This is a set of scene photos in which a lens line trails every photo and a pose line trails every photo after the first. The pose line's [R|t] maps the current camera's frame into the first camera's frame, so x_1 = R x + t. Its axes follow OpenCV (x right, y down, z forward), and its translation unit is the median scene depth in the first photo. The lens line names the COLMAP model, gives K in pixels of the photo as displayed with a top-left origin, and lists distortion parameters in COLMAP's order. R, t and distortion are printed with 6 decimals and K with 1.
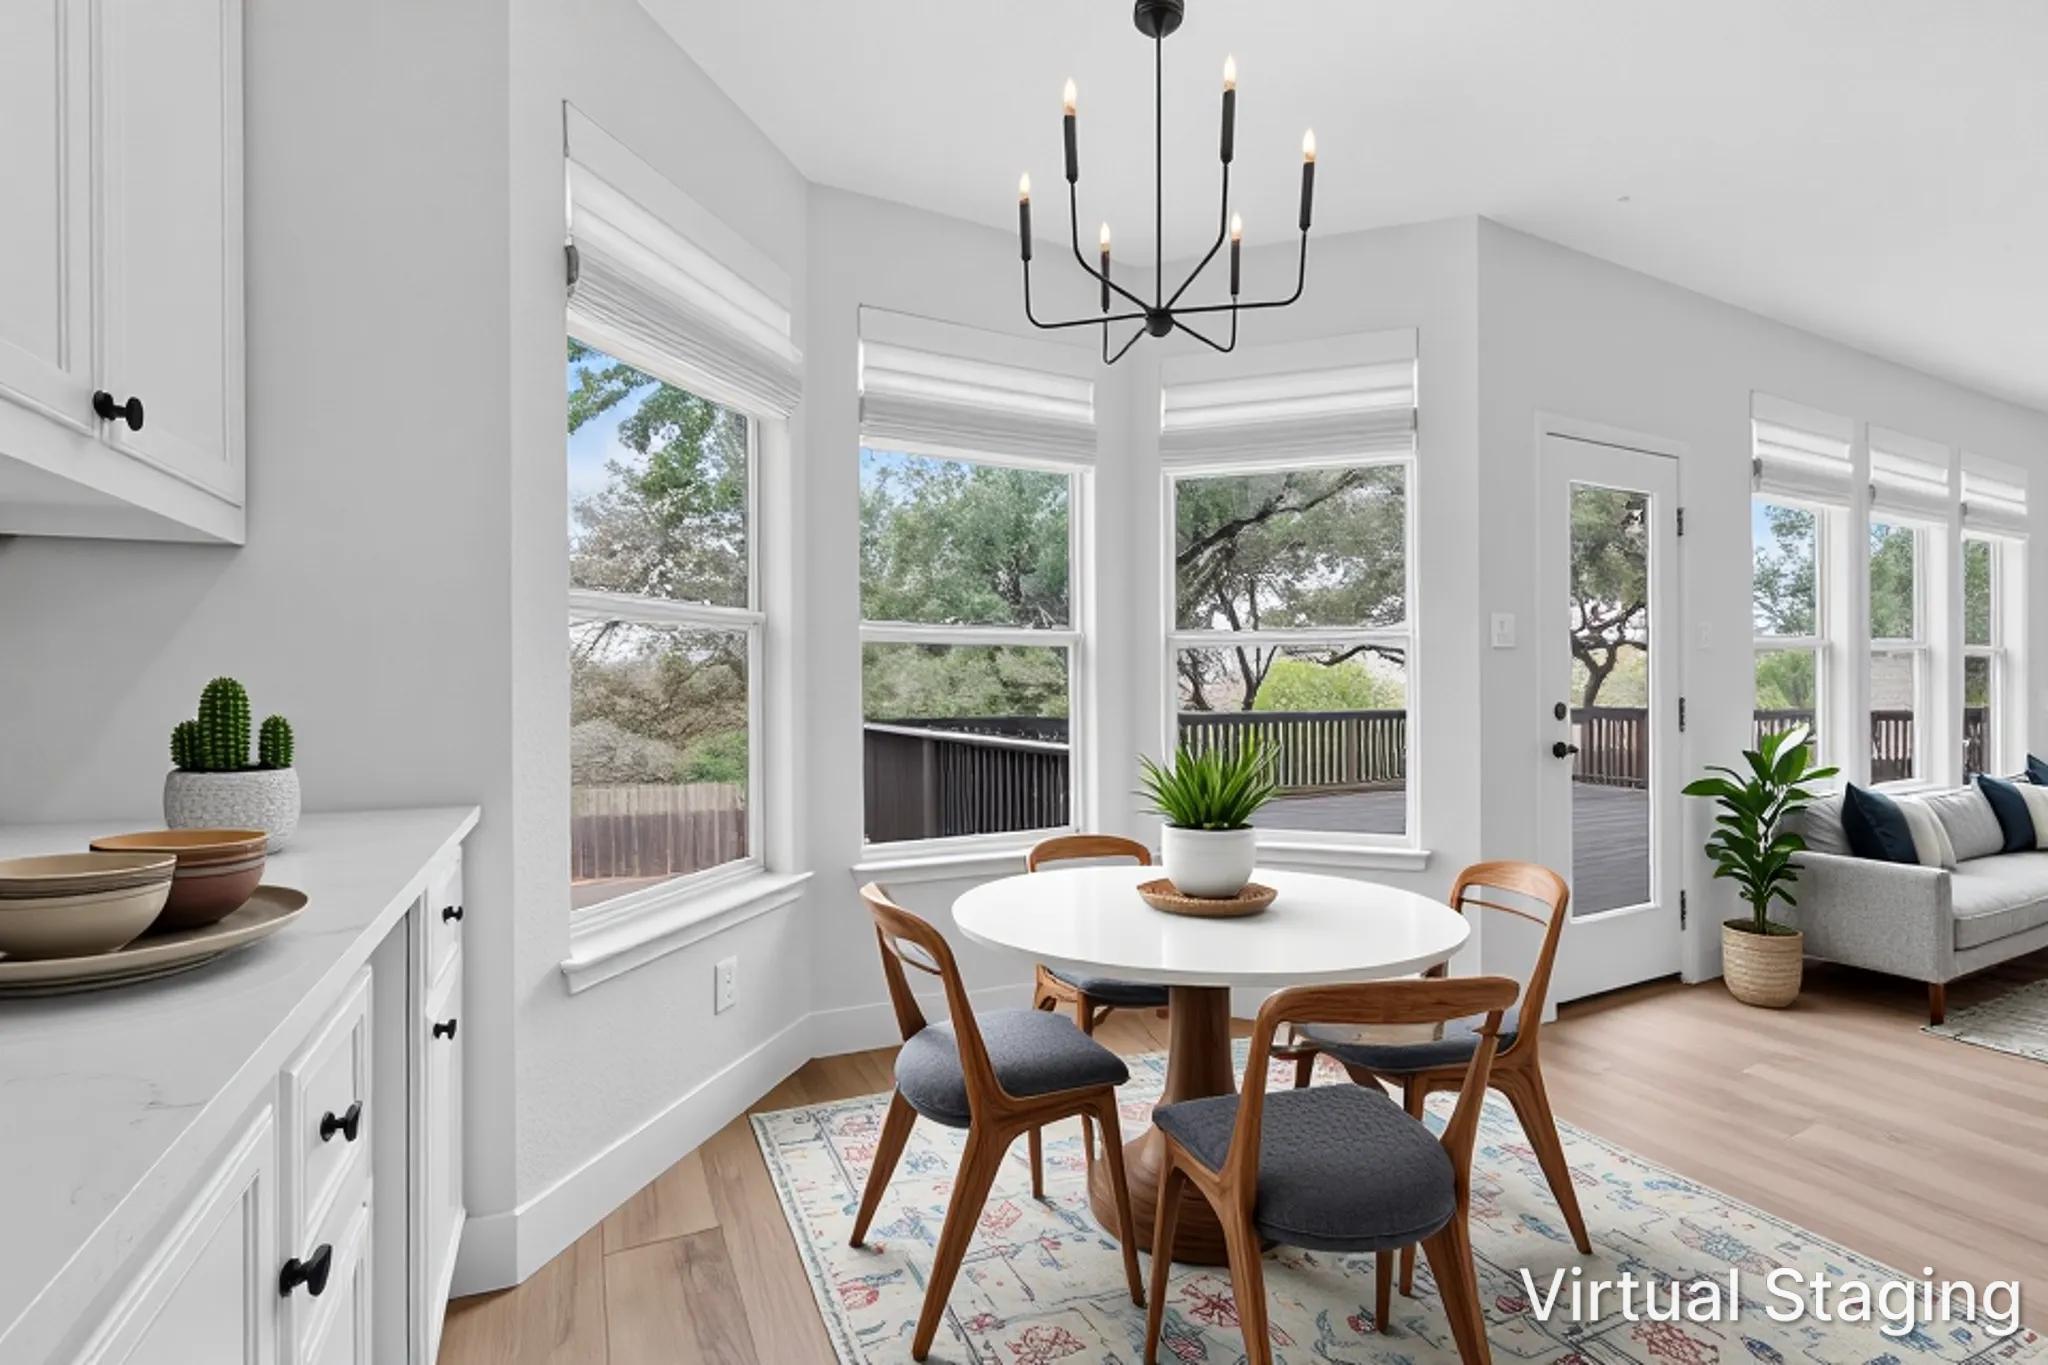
lens RADIAL K [[877.0, 0, 1023.3], [0, 877.0, 676.4], [0, 0, 1]] dist [-0.001064, 0.000217]
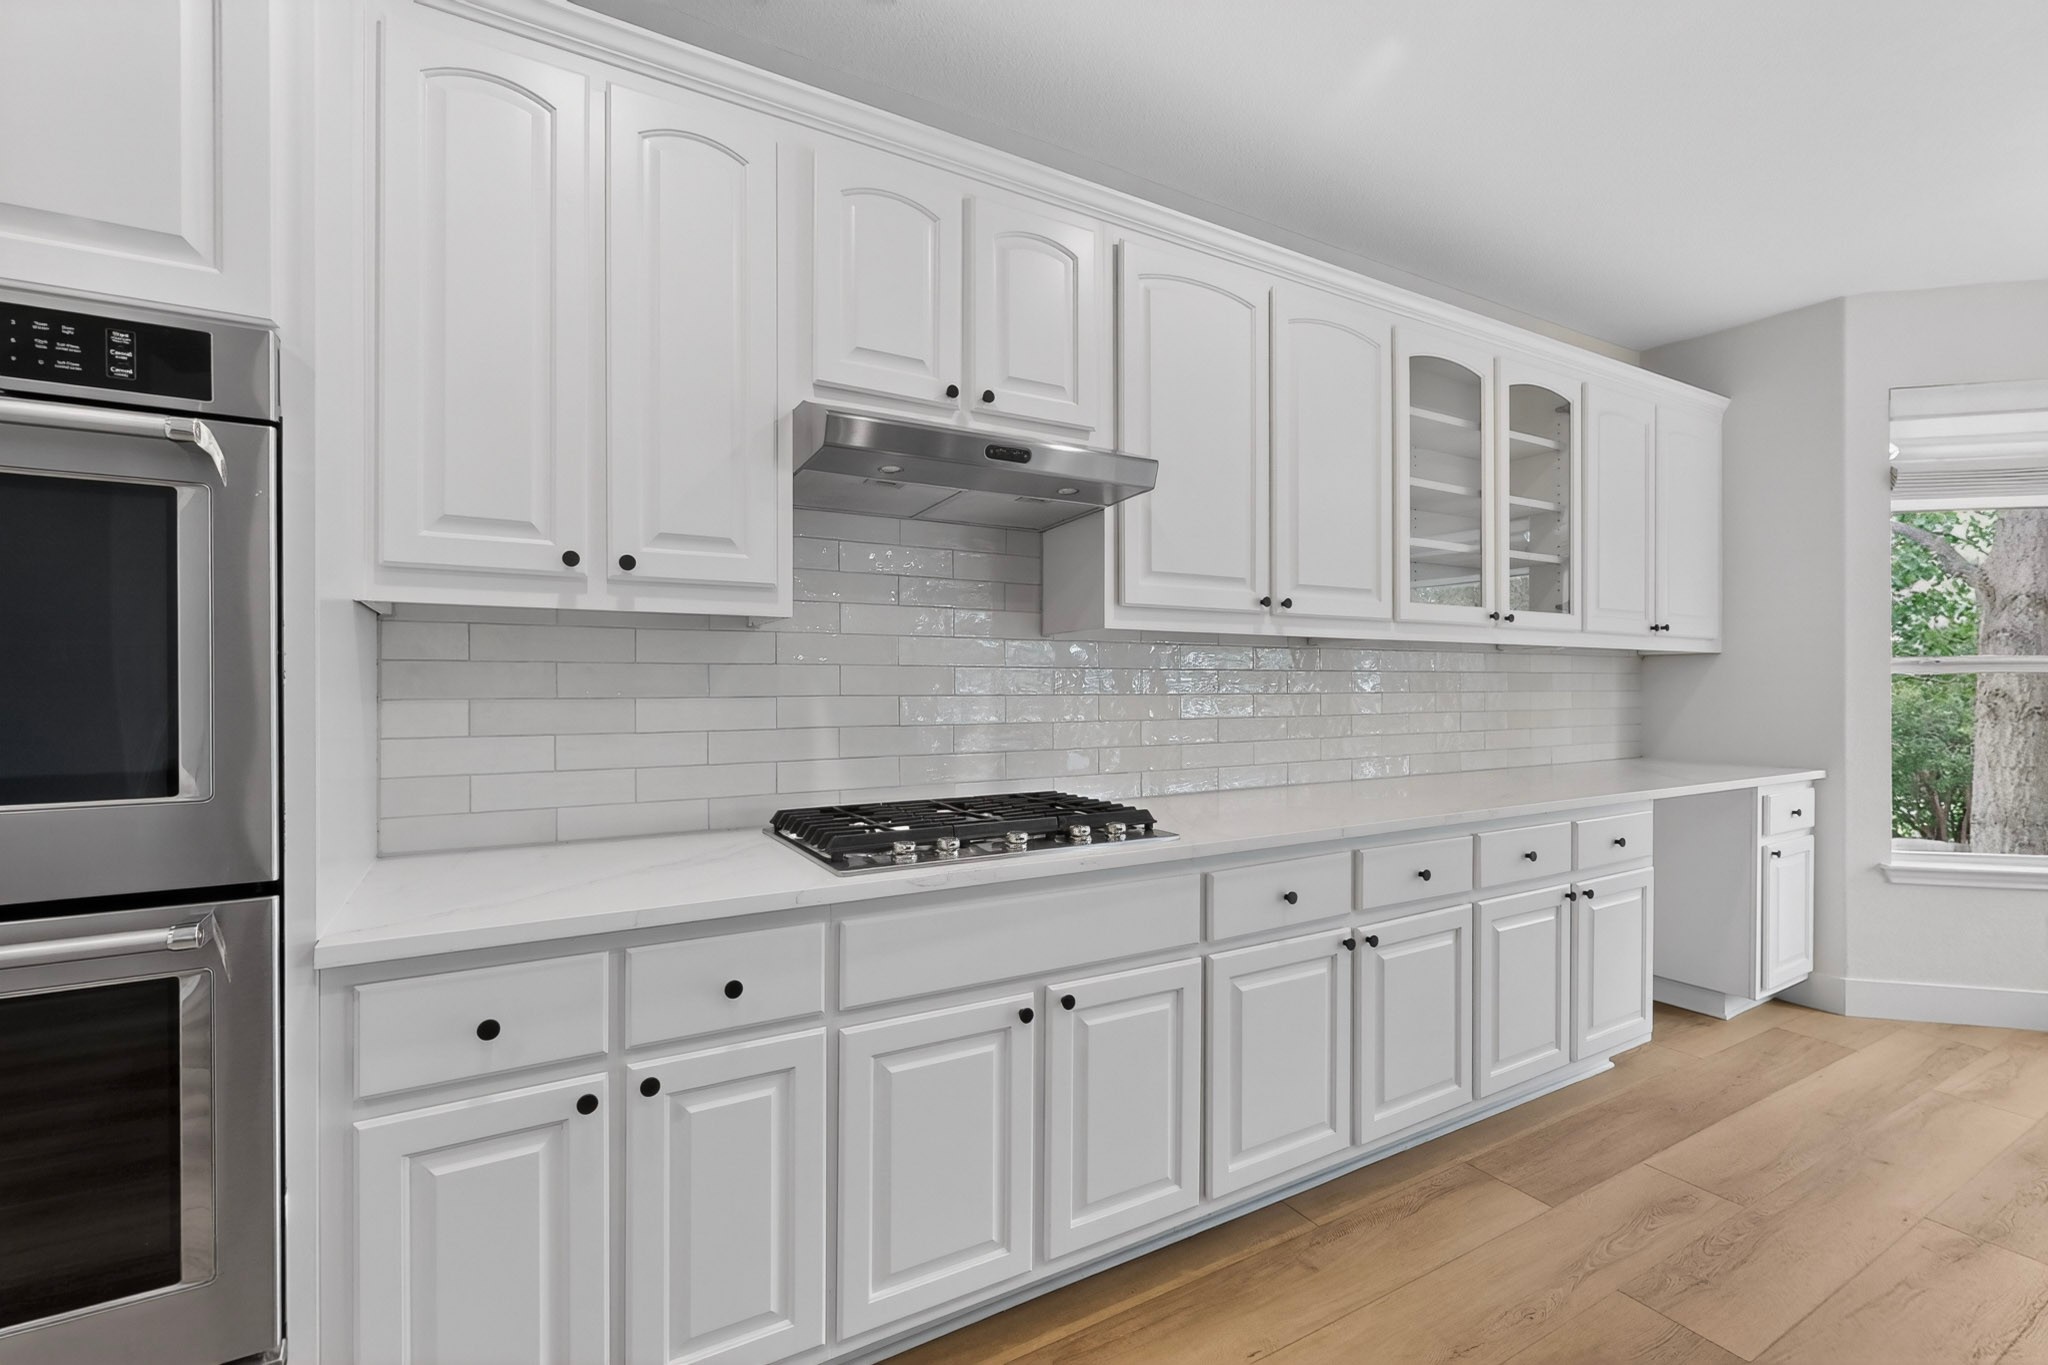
lens RADIAL K [[882.0, 0, 1022.2], [0, 882.0, 685.3], [0, 0, 1]] dist [0.001384, -0.000036]
pose [[0.048028, -0.002509, -0.998843, 1.093631], [-0.000053, 0.999997, -0.002515, -0.037088], [0.998846, 0.000173, 0.048028, -0.789490]]
